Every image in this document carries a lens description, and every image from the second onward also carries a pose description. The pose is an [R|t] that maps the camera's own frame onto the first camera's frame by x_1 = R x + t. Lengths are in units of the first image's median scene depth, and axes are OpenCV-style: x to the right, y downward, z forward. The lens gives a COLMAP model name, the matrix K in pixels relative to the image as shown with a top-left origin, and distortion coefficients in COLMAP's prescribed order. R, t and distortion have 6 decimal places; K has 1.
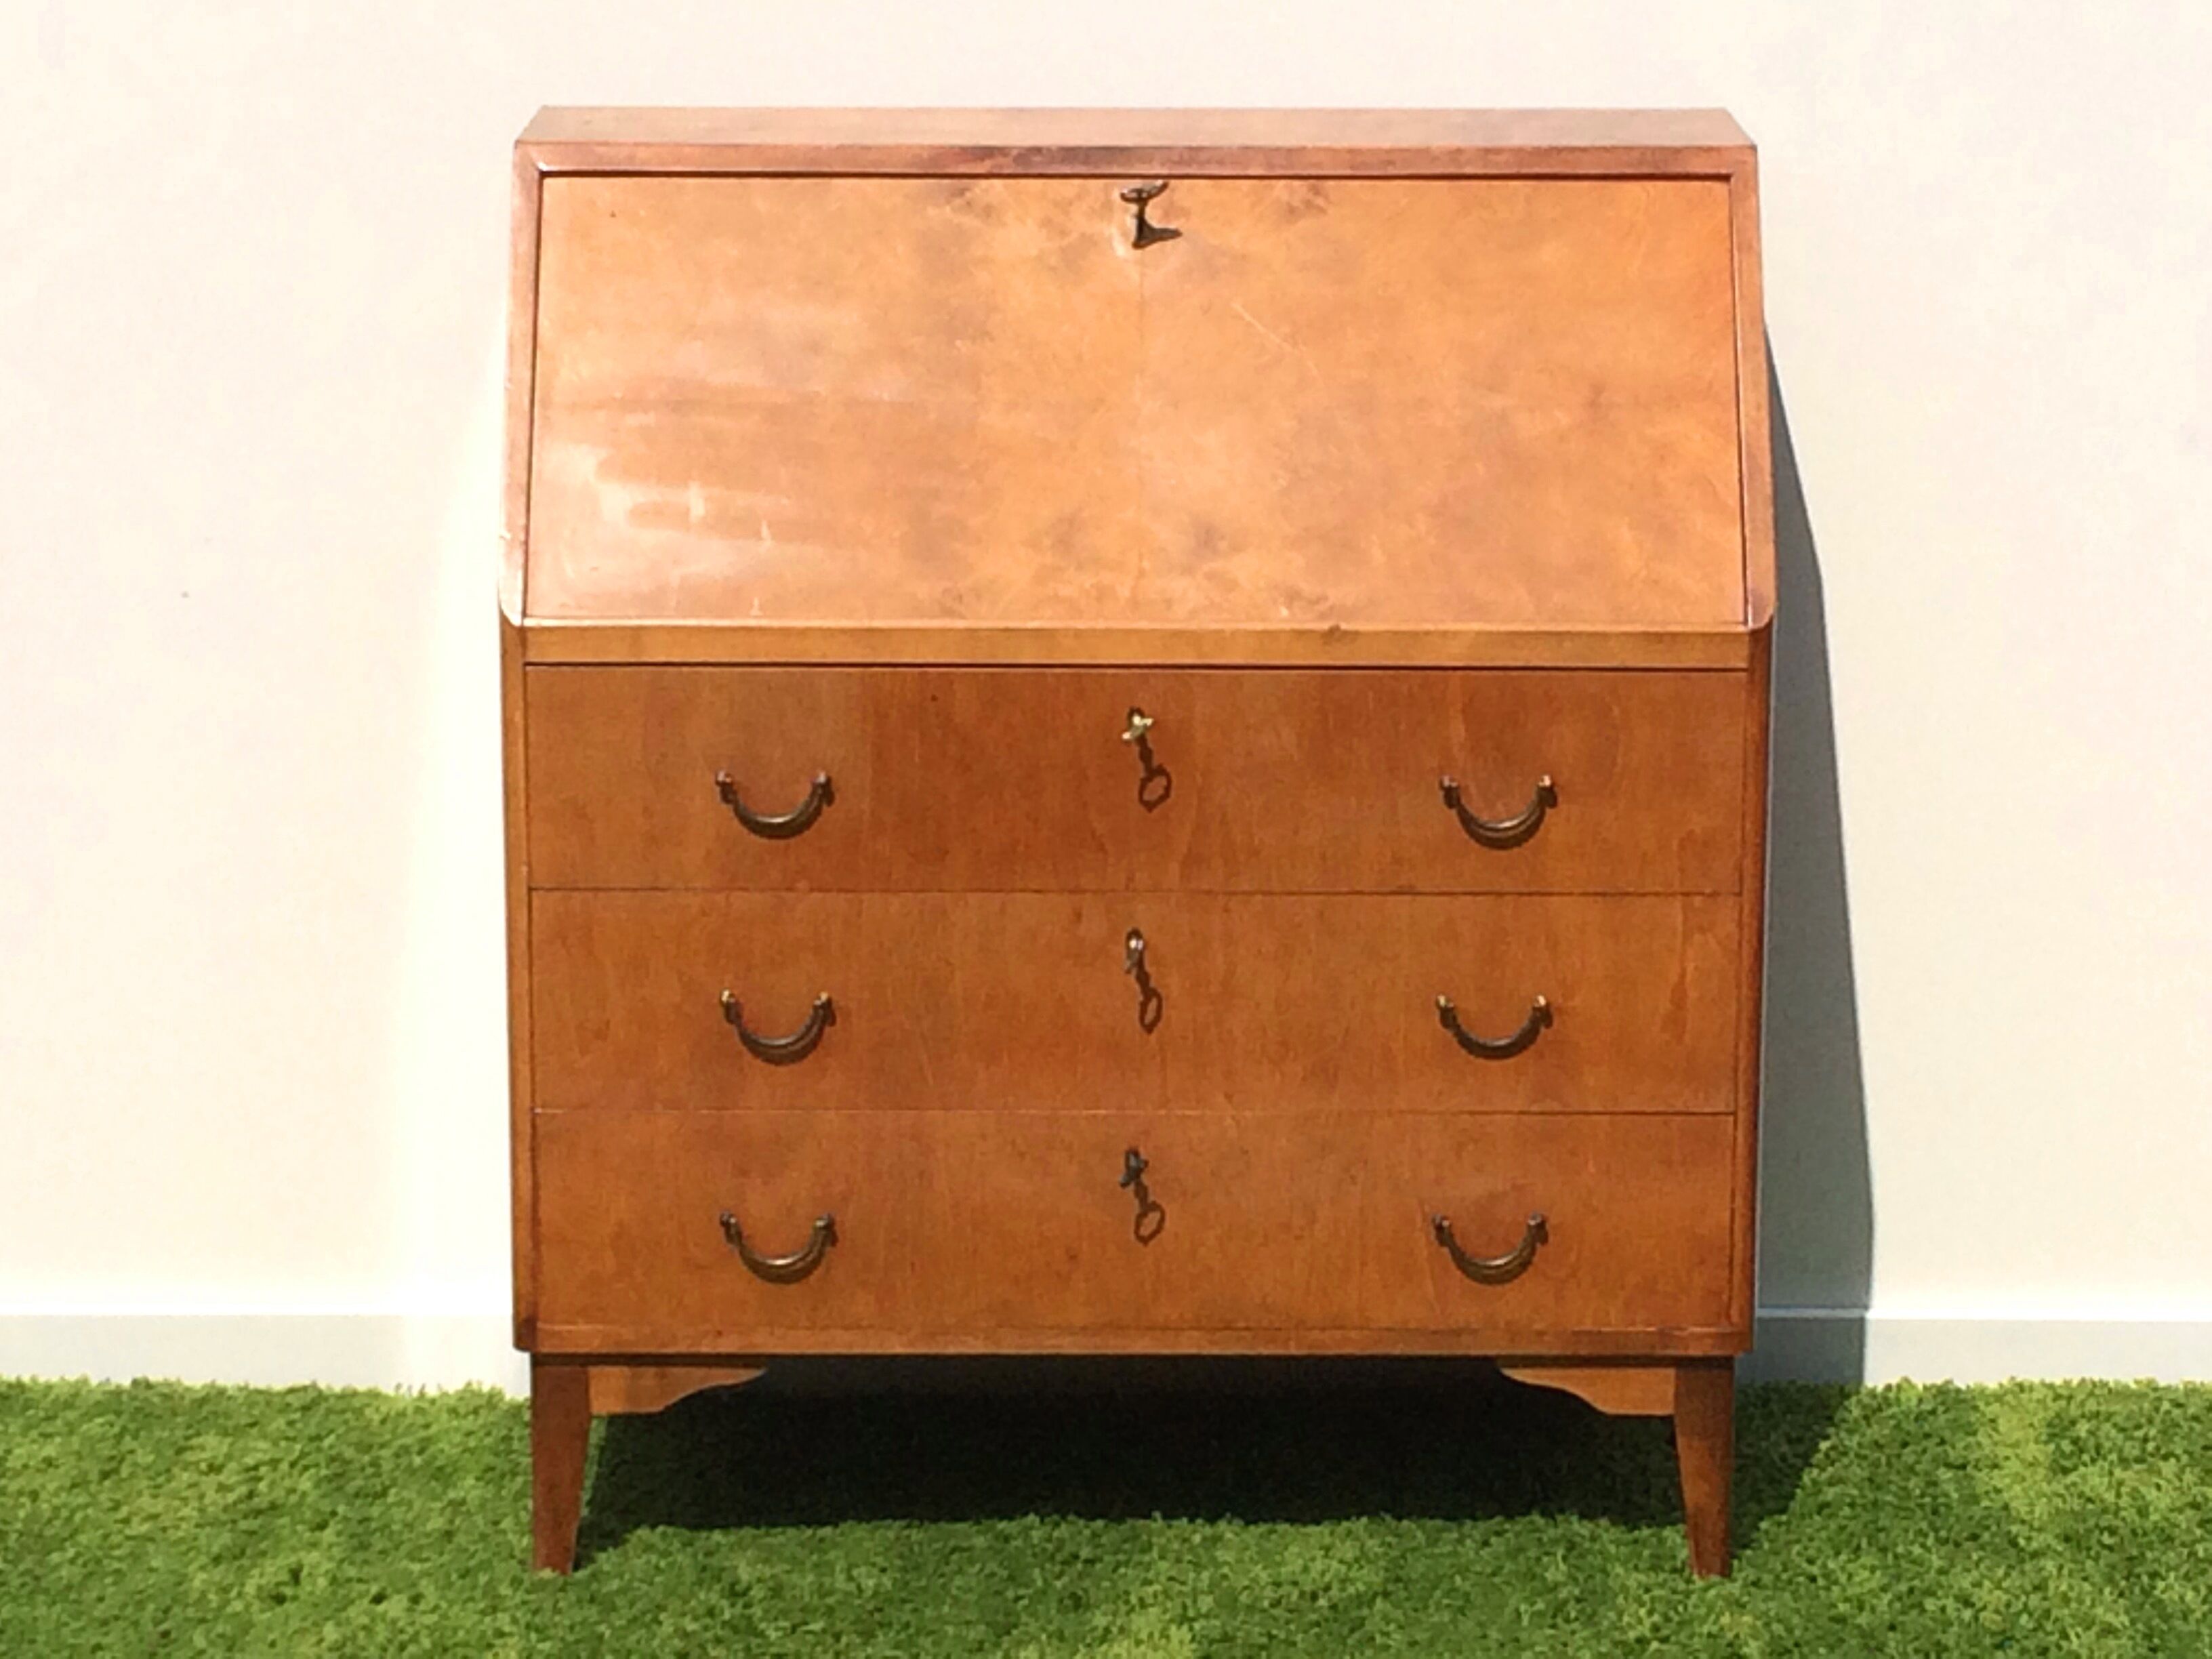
lens RADIAL K [[6095.8, 0, 1101.9], [0, 6095.8, 833.4], [0, 0, 1]] dist [-0.035707, -0.623007]
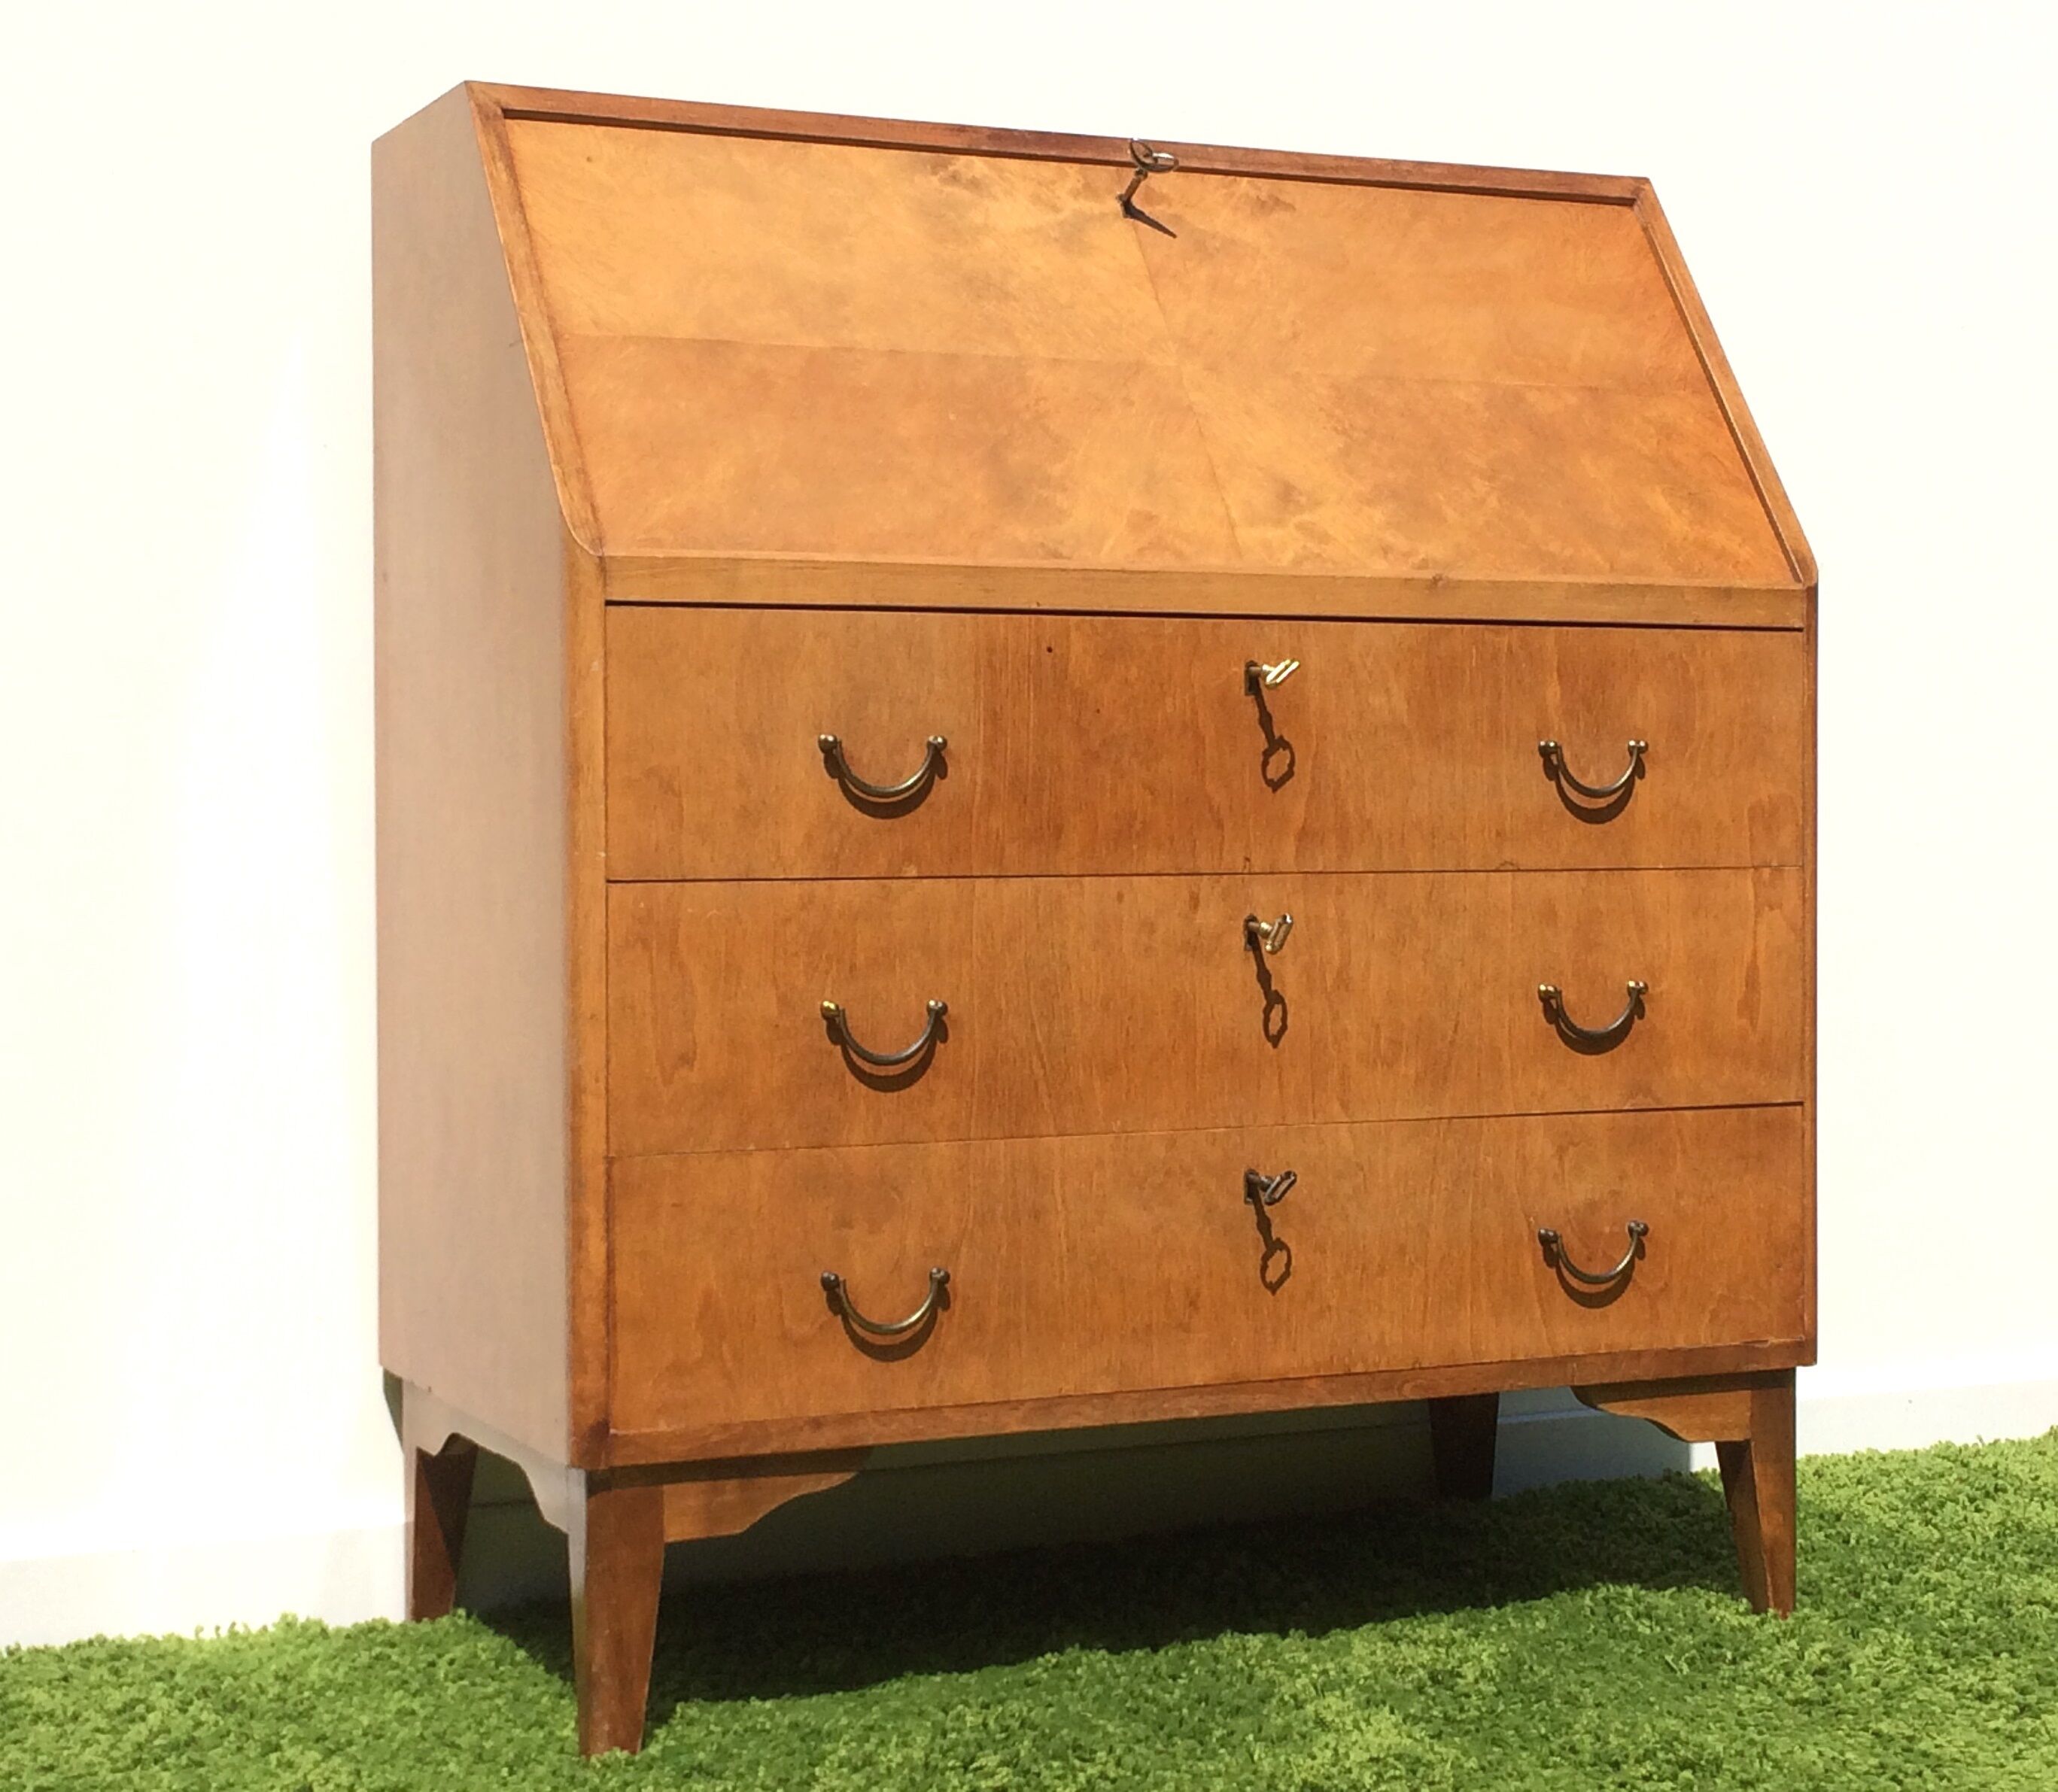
lens RADIAL K [[3522.8, 0, 980.8], [0, 3522.8, 846.0], [0, 0, 1]] dist [0.023871, 0.102119]
pose [[0.912336, -0.012835, 0.409240, -0.239322], [0.101368, 0.975473, -0.195390, 0.101380], [-0.396695, 0.219745, 0.891261, 0.543547]]
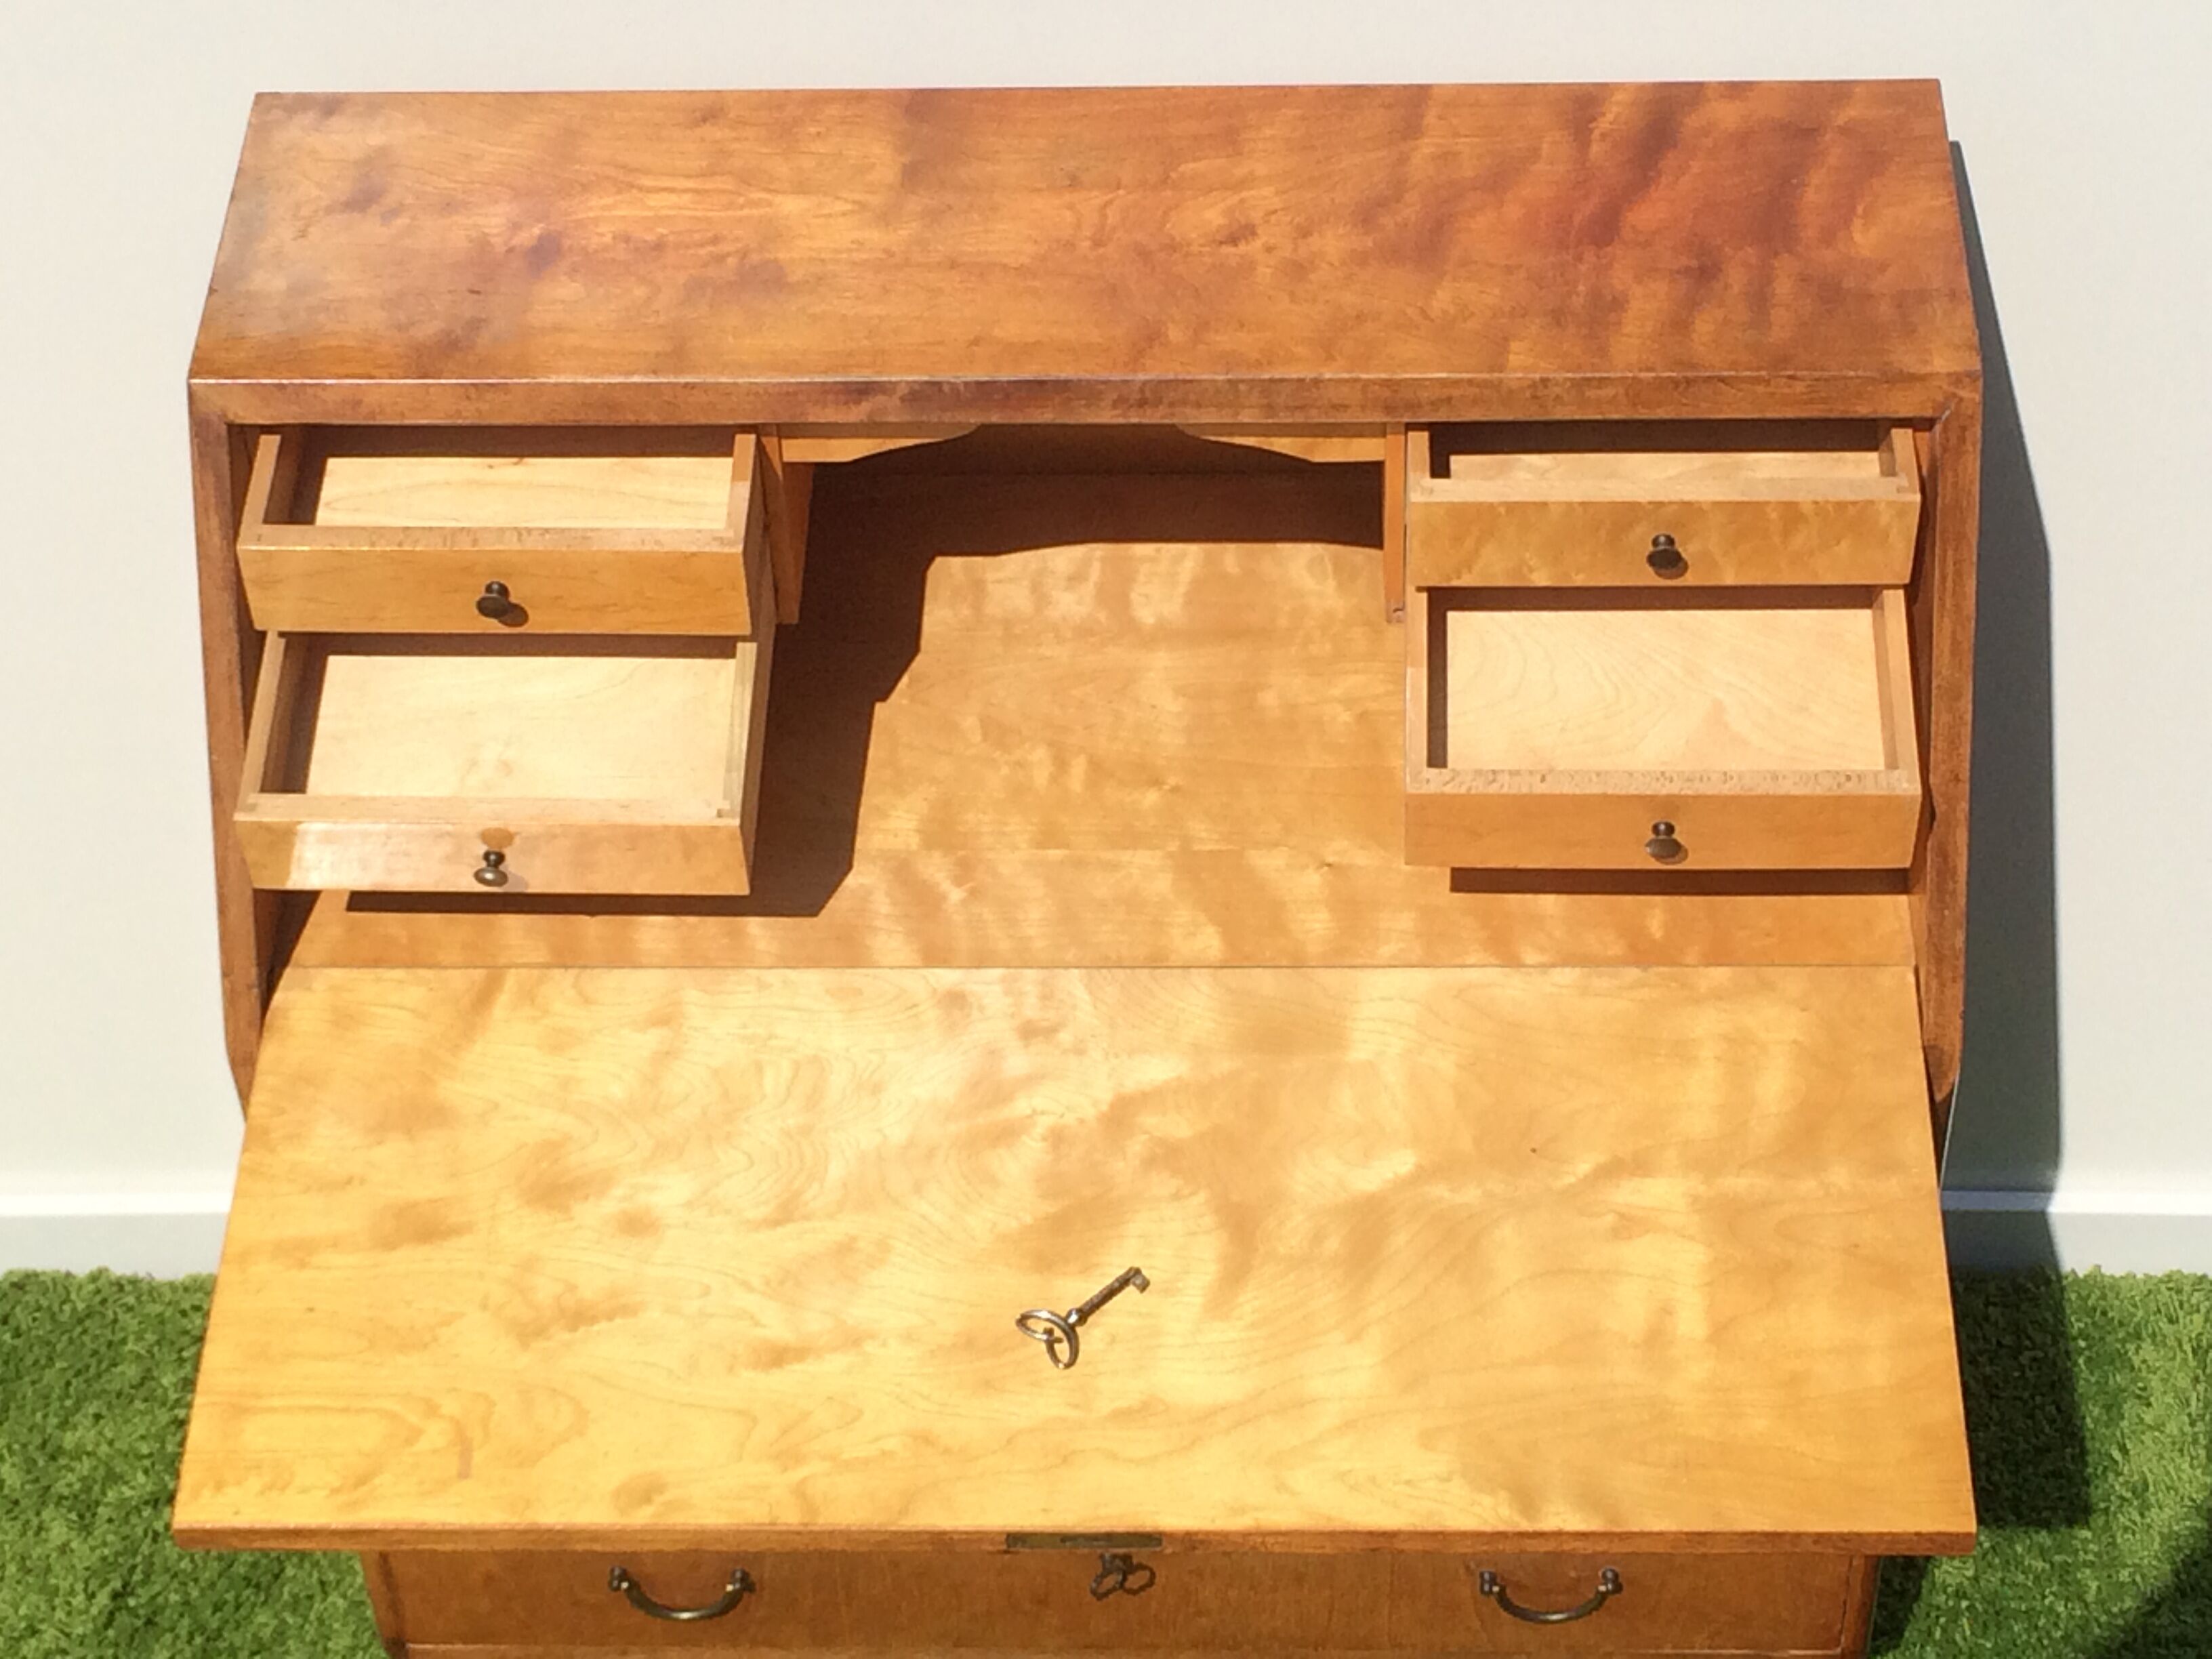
lens RADIAL K [[4635.4, 0, 1109.8], [0, 4635.4, 777.9], [0, 0, 1]] dist [0.026264, -0.167725]
pose [[0.998927, -0.003260, -0.046194, 0.033644], [0.028018, 0.836776, 0.546828, -0.364695], [0.036871, -0.547536, 0.835969, 0.536237]]
